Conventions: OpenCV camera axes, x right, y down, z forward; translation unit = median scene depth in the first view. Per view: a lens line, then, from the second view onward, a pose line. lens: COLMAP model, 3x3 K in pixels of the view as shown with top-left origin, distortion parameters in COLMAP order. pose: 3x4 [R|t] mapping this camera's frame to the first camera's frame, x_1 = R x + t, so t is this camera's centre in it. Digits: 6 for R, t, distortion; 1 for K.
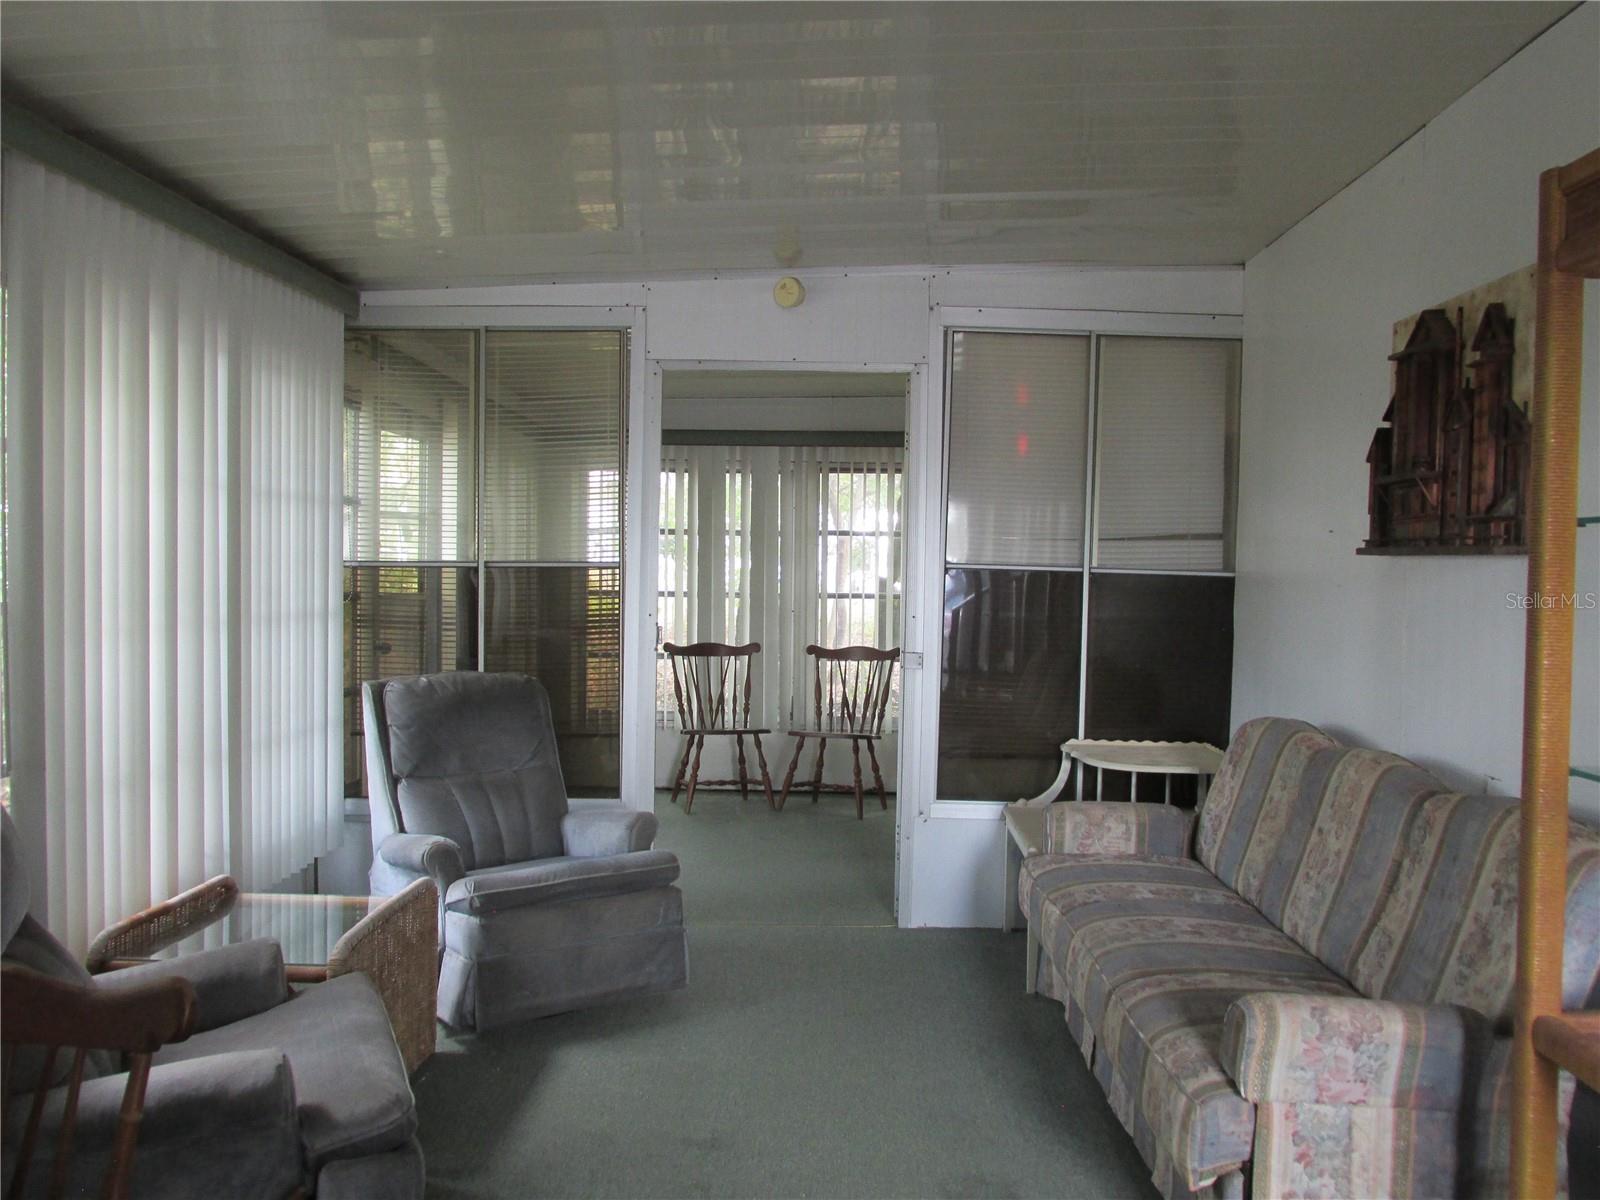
lens RADIAL K [[1295.7, 0, 800.0], [0, 1295.7, 600.0], [0, 0, 1]] dist [-0.038558, 0.001398]
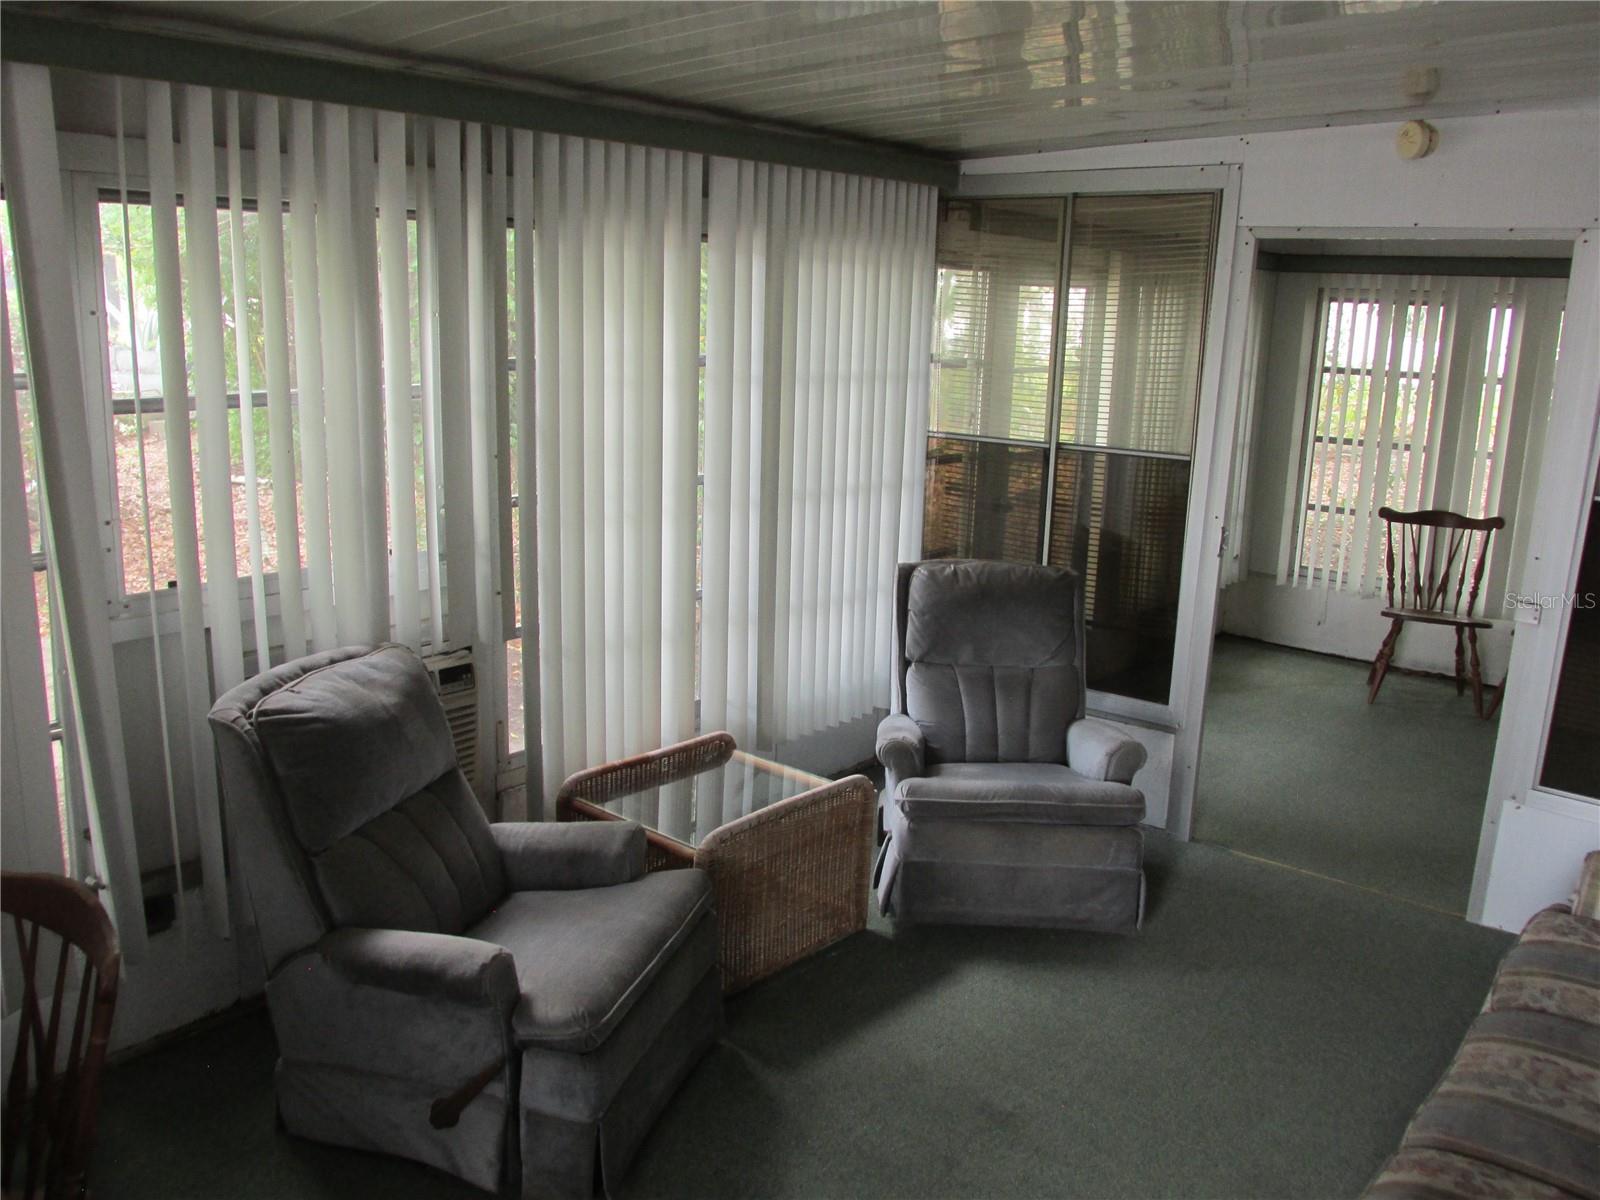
lens RADIAL K [[1295.7, 0, 800.0], [0, 1295.7, 600.0], [0, 0, 1]] dist [-0.038558, 0.001398]
pose [[0.785968, 0.148888, -0.600073, 0.236006], [-0.044228, 0.981624, 0.185629, -0.099308], [0.616684, -0.119358, 0.778110, 0.128908]]
